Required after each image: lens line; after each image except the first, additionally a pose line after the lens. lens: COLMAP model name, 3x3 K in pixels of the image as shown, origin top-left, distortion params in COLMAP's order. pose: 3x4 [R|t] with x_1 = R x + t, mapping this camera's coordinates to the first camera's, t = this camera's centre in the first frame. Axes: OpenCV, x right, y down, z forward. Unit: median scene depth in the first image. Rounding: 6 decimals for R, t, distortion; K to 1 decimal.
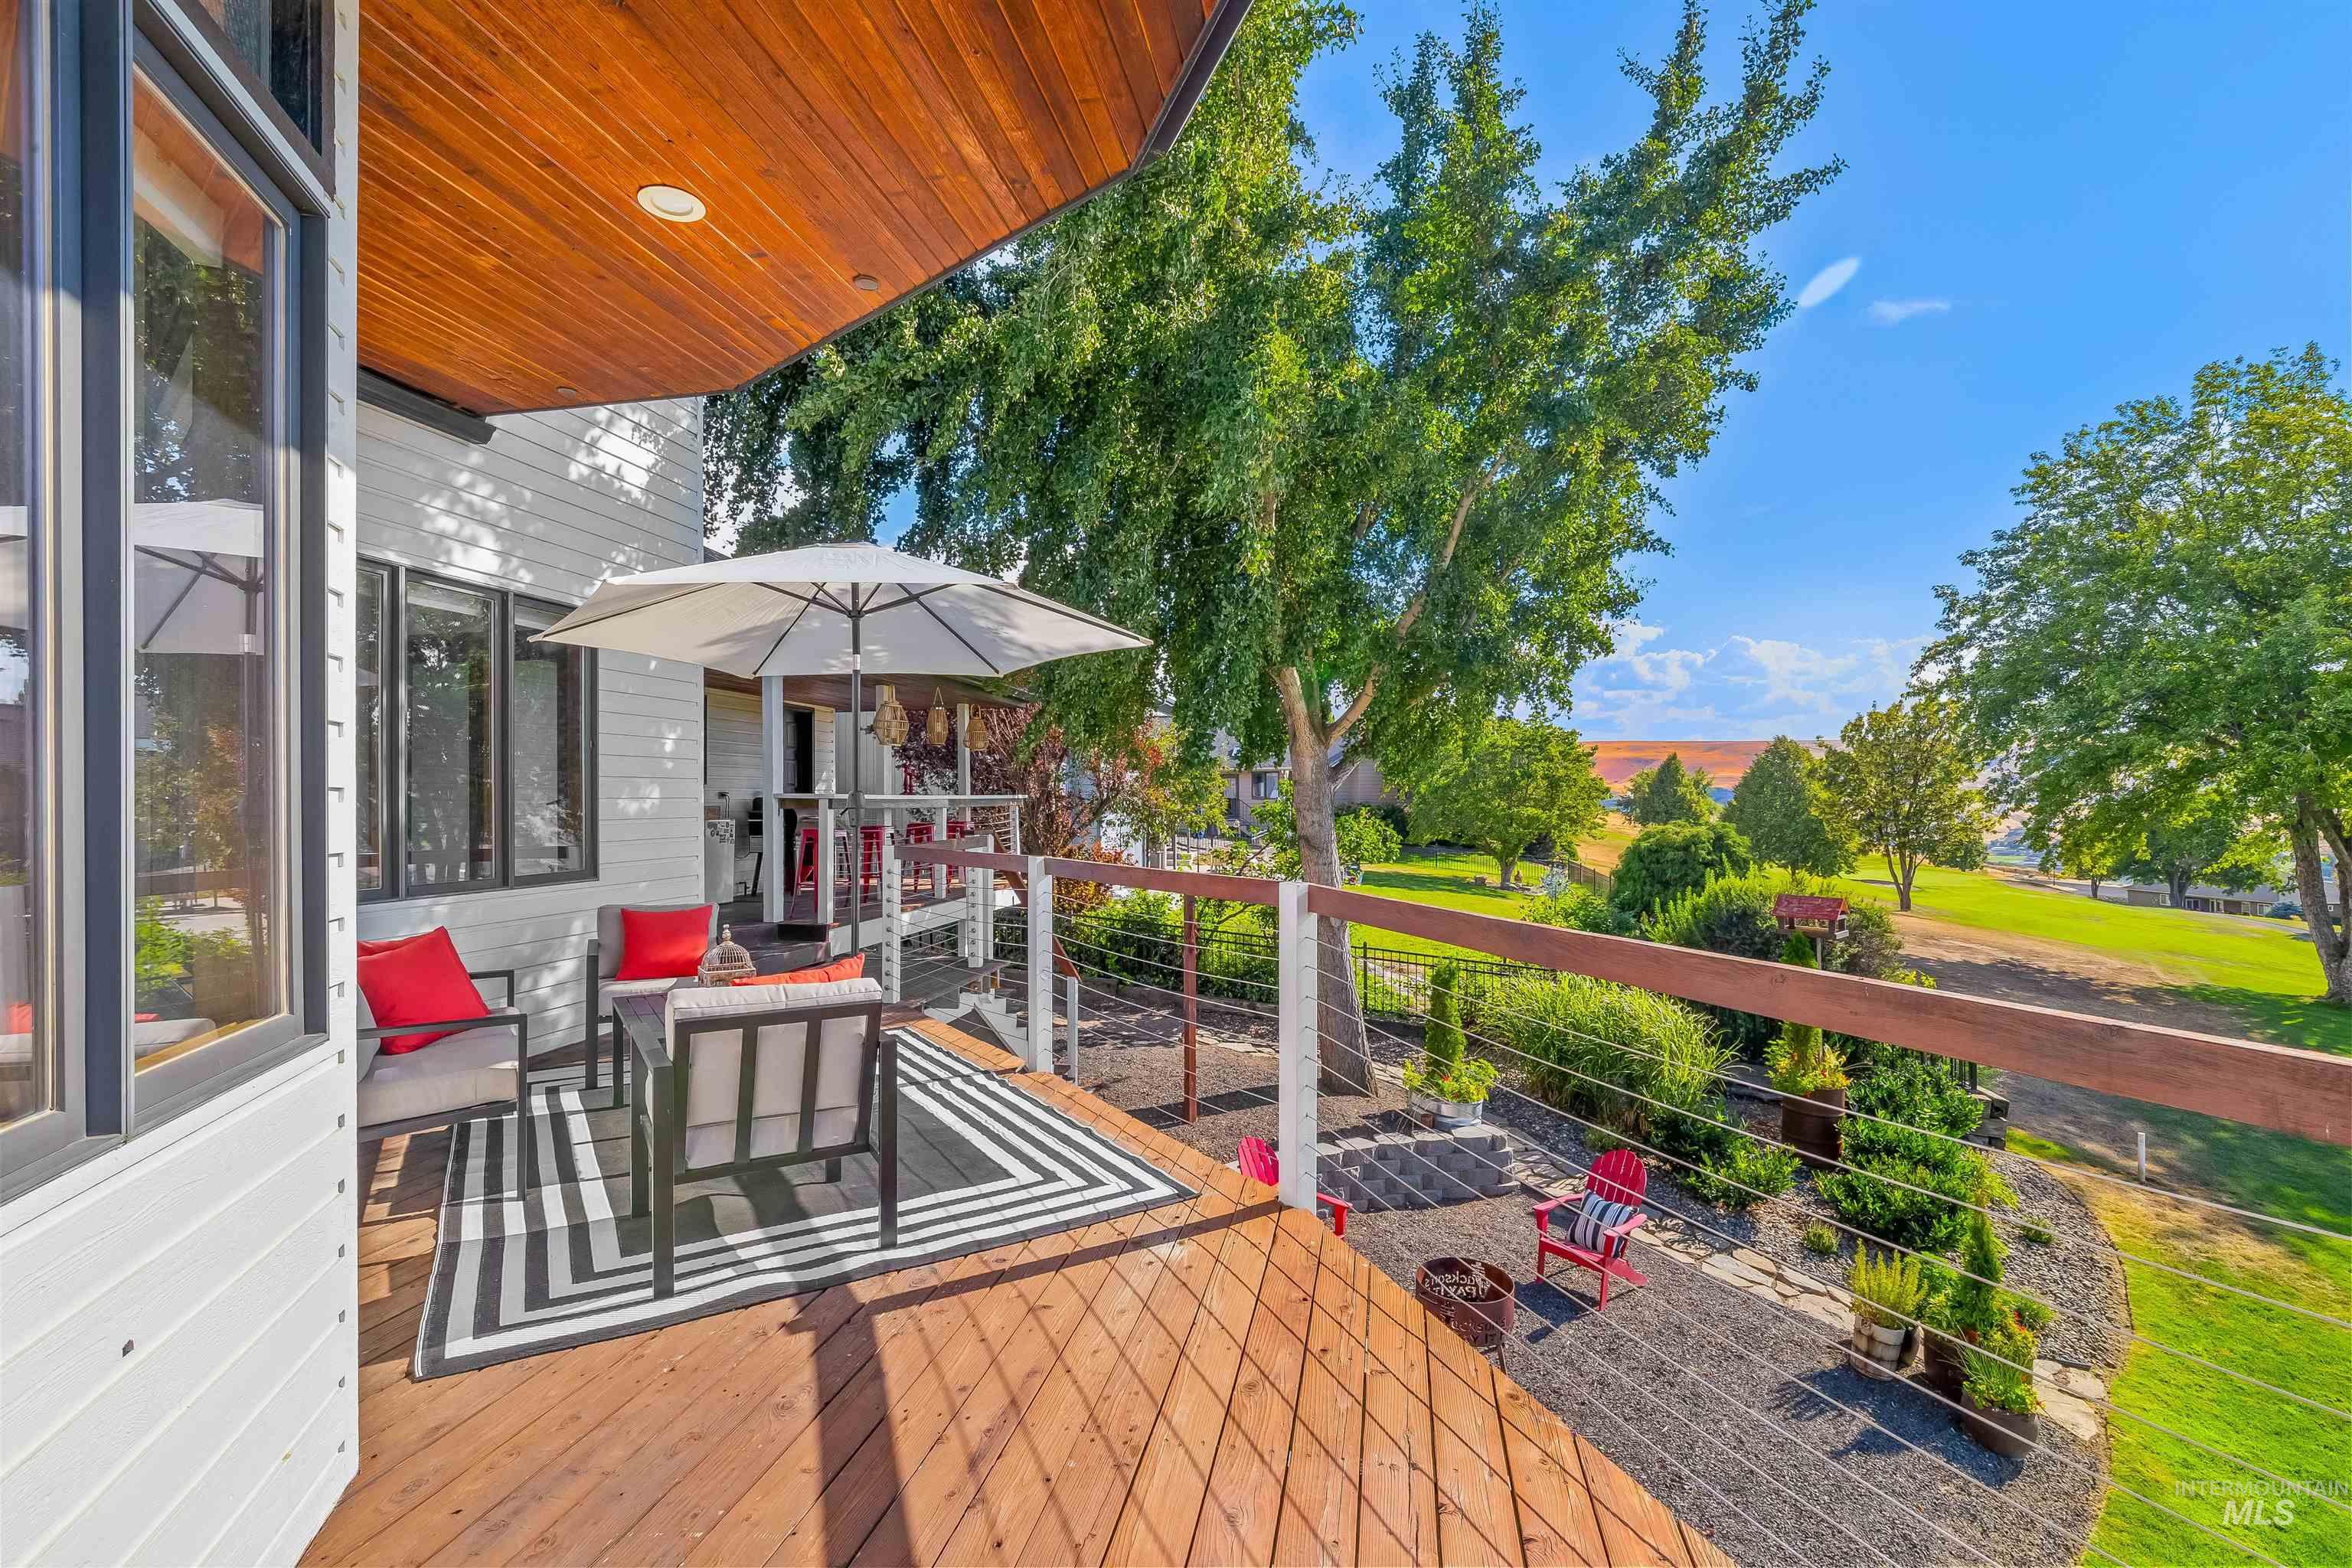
lens RADIAL K [[1071.3, 0, 1178.3], [0, 1071.3, 785.9], [0, 0, 1]] dist [-0.004529, -0.000274]
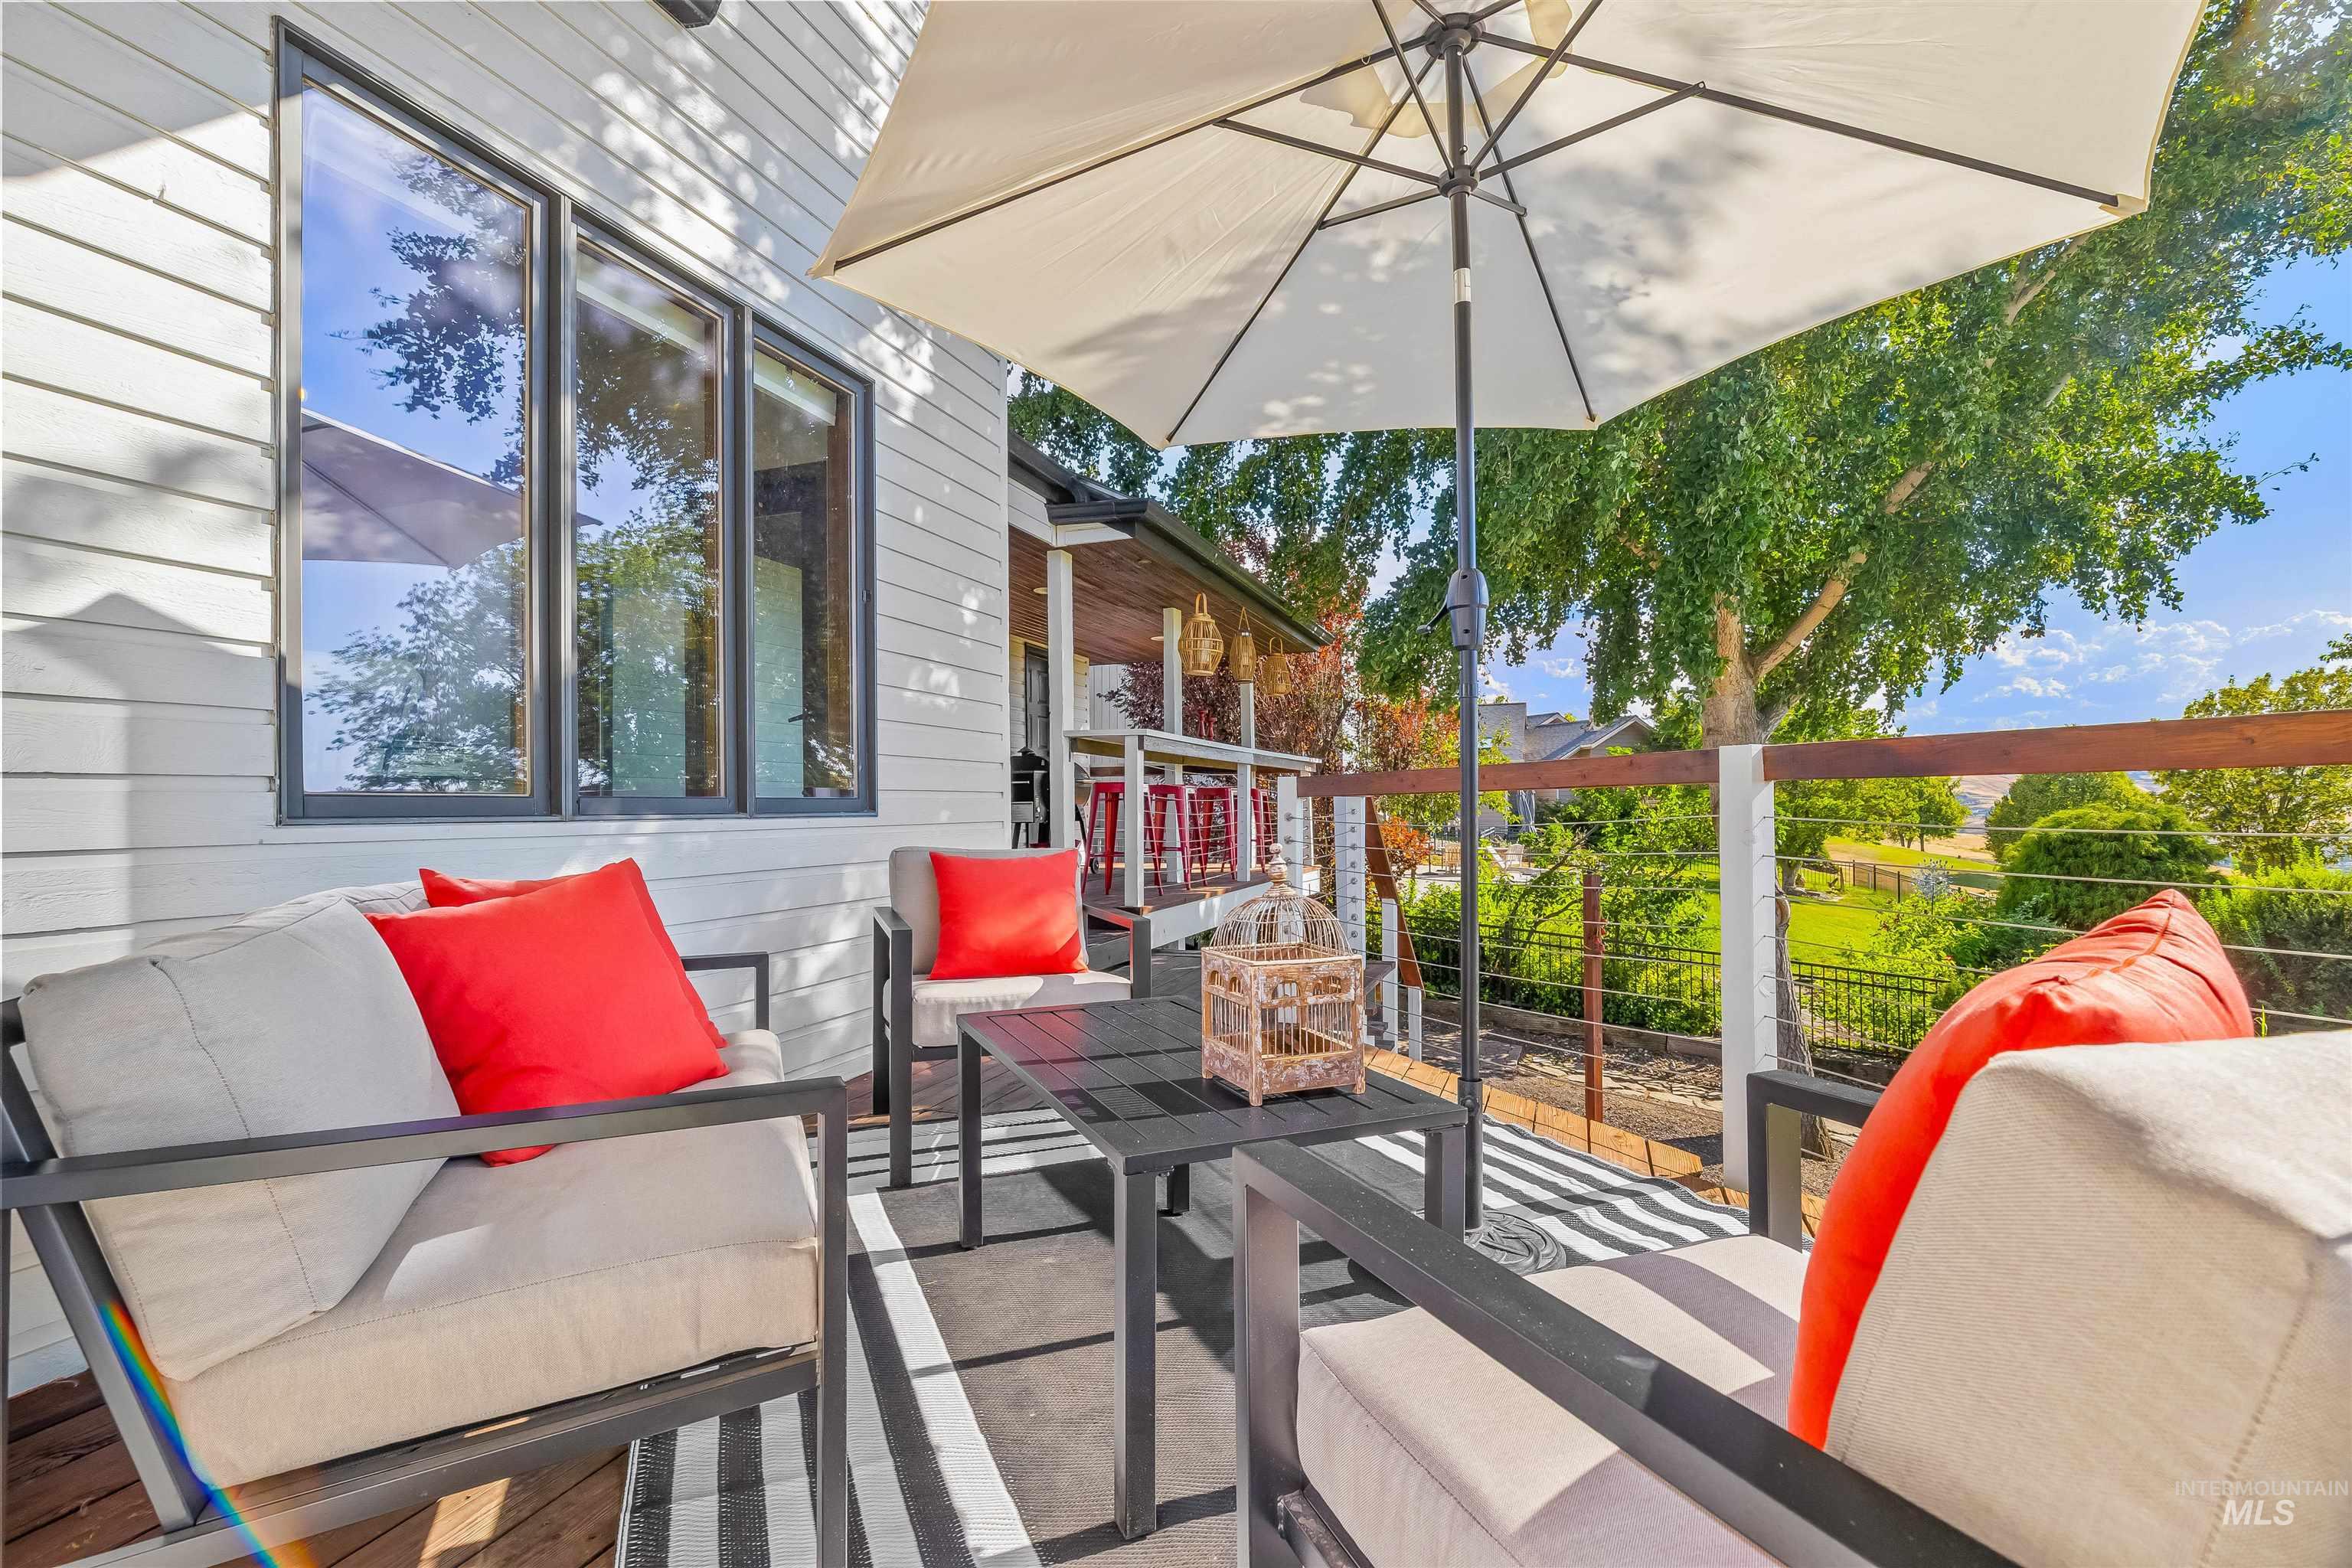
lens RADIAL K [[1071.3, 0, 1178.3], [0, 1071.3, 785.9], [0, 0, 1]] dist [-0.004529, -0.000274]
pose [[0.987296, -0.006208, -0.158770, -0.055410], [0.005164, 0.999962, -0.006987, 0.015487], [0.158807, 0.006078, 0.987291, 0.084619]]
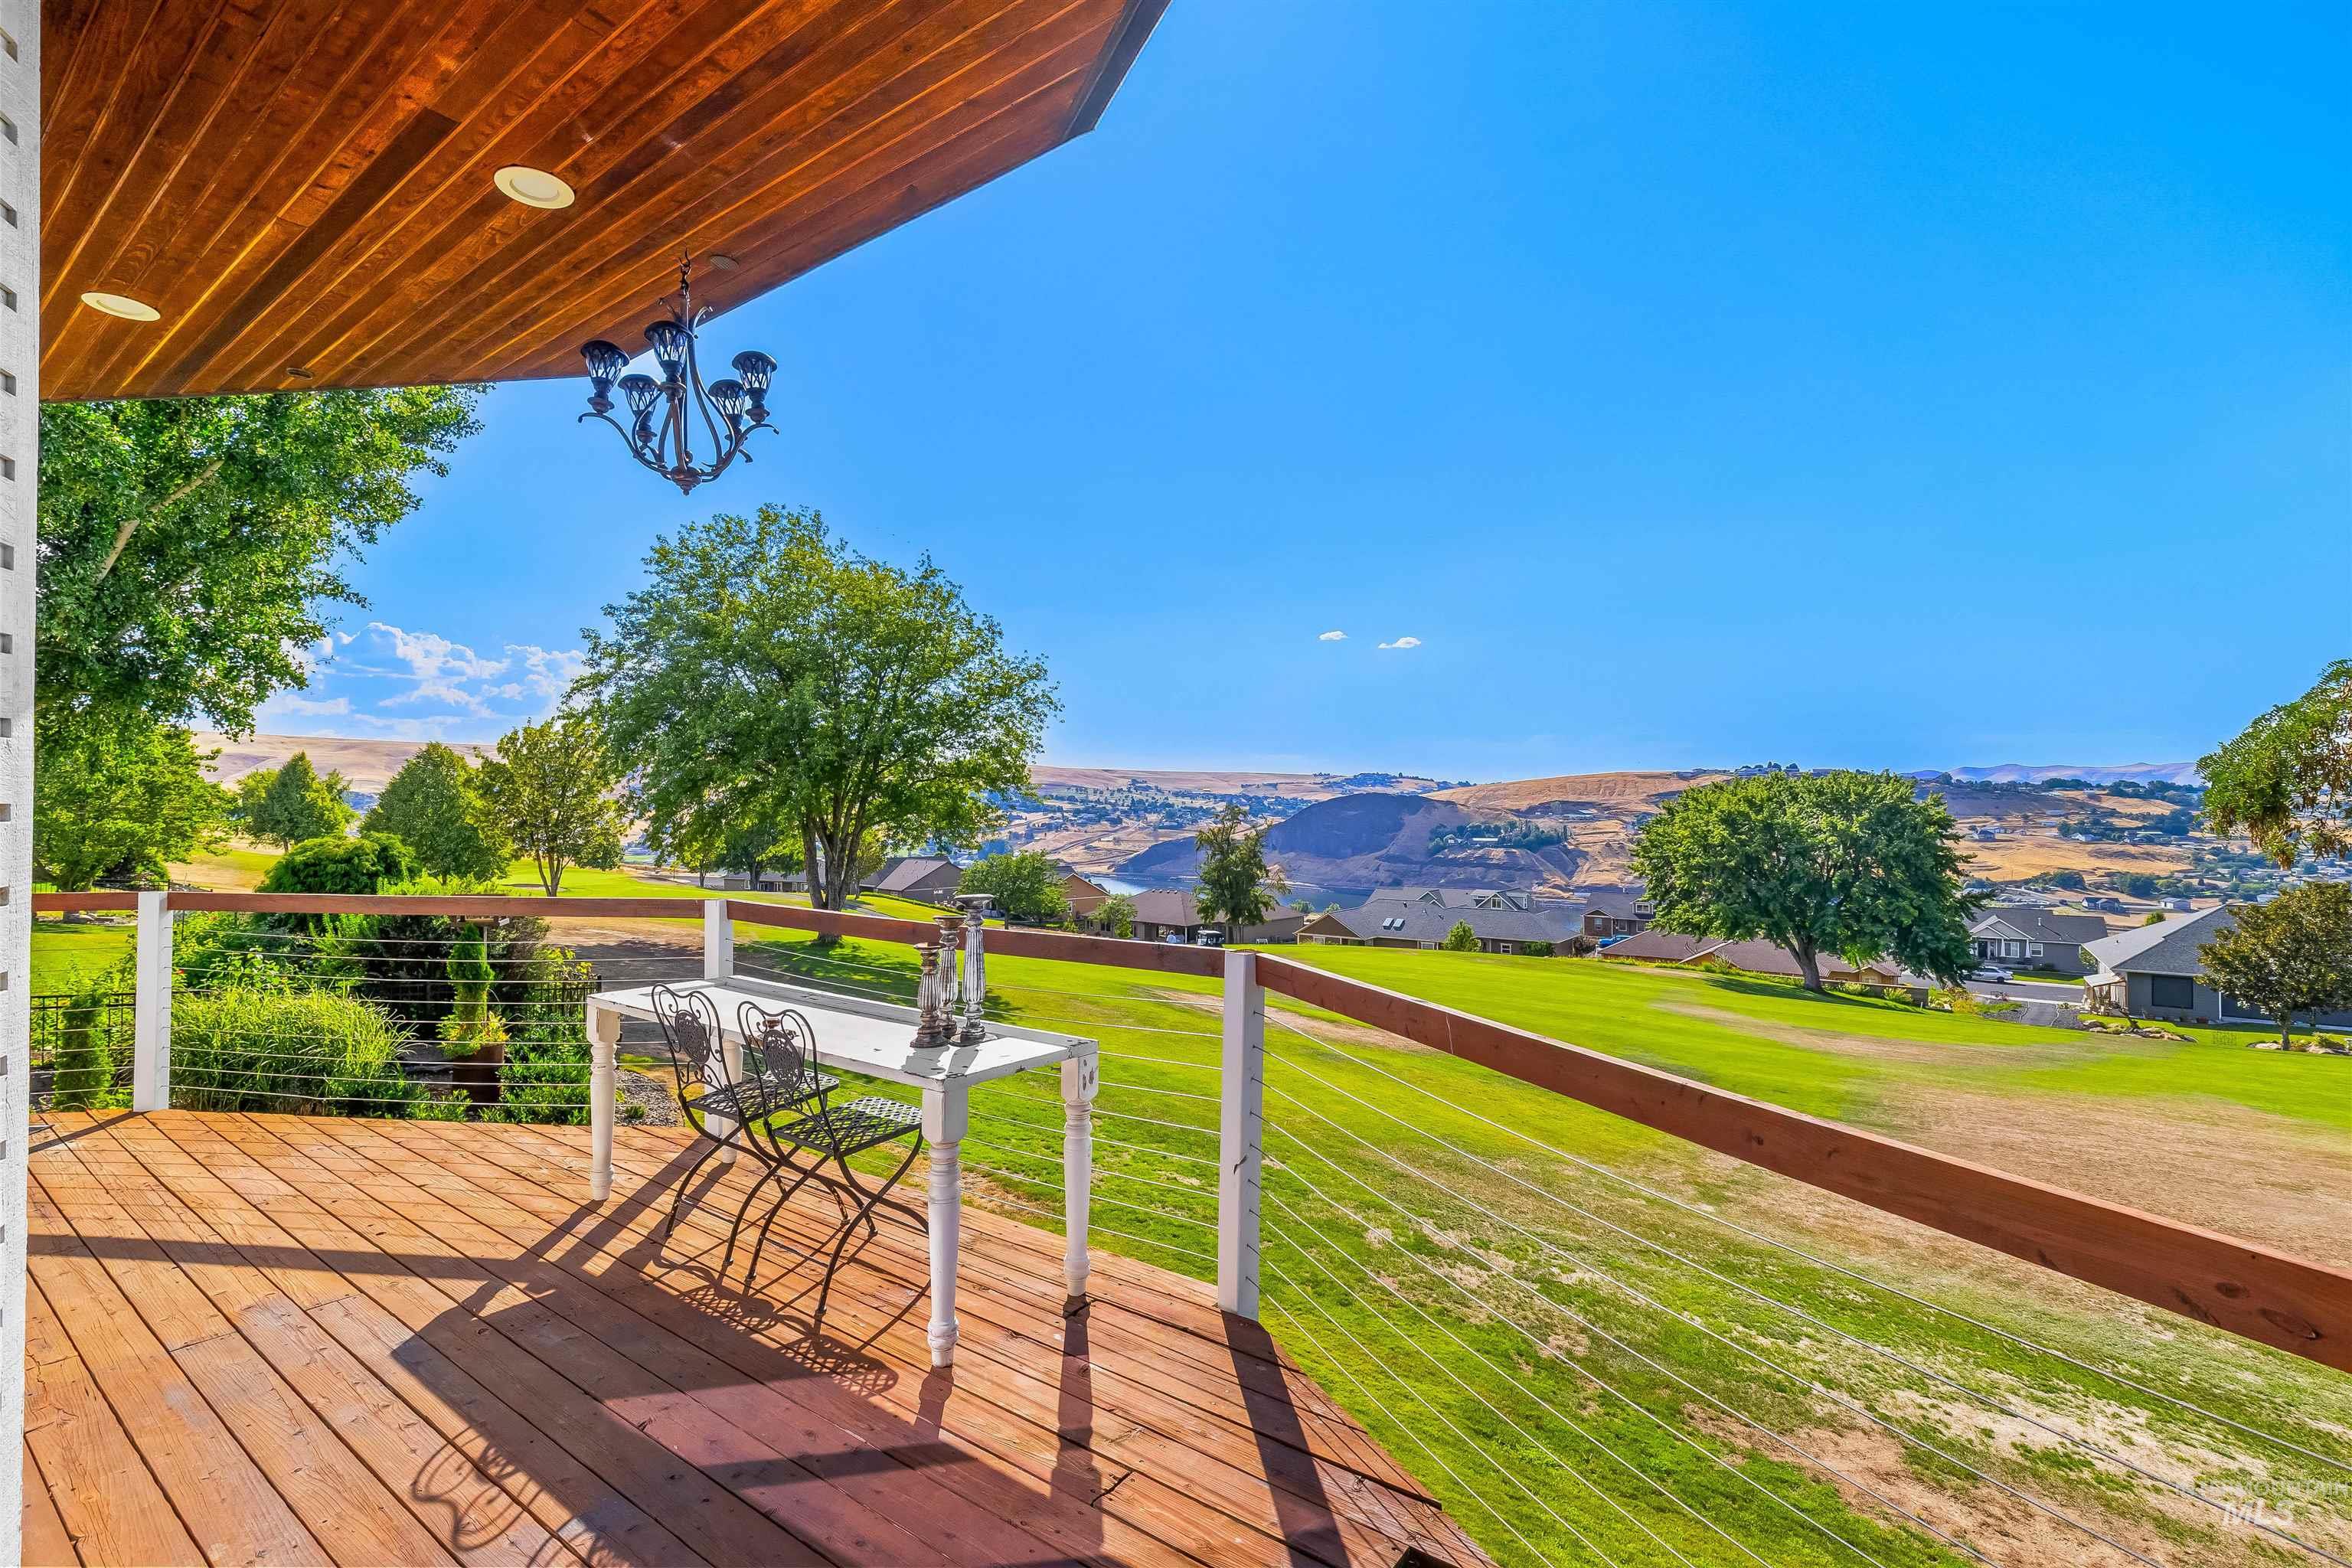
lens RADIAL K [[1071.3, 0, 1178.3], [0, 1071.3, 785.9], [0, 0, 1]] dist [-0.004529, -0.000274]
pose [[0.431134, 0.017835, 0.902112, -0.073793], [-0.012892, 0.999824, -0.013606, -0.006457], [-0.902196, -0.005764, 0.431288, -0.108476]]
